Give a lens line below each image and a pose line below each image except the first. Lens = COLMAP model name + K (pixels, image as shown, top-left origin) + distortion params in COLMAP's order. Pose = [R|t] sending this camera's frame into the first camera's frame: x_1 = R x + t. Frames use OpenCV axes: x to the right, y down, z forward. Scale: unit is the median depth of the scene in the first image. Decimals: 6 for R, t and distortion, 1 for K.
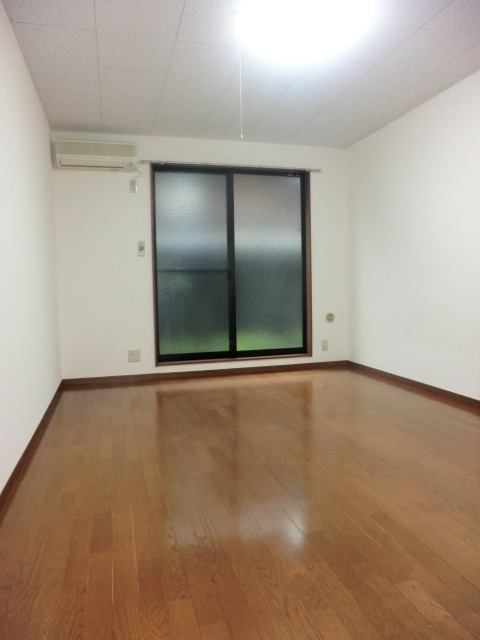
lens RADIAL K [[464.8, 0, 240.0], [0, 464.8, 320.0], [0, 0, 1]] dist [-0.066841, 0.085798]
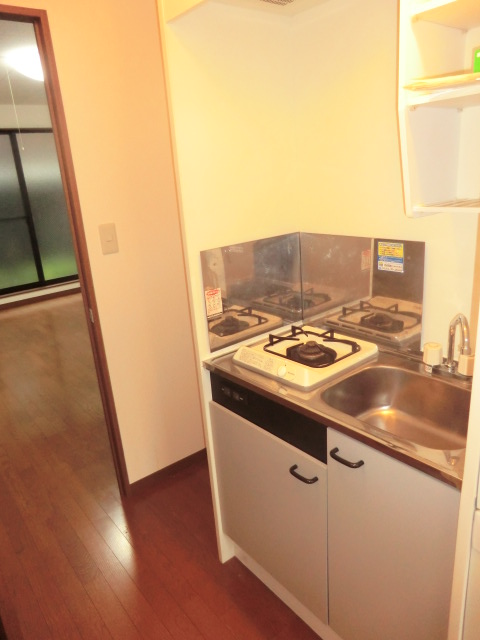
lens RADIAL K [[464.8, 0, 240.0], [0, 464.8, 320.0], [0, 0, 1]] dist [-0.066841, 0.085798]
pose [[0.917350, -0.167174, 0.361279, 0.010562], [0.082231, 0.967553, 0.238913, -0.091967], [-0.389496, -0.189459, 0.901331, -0.395368]]
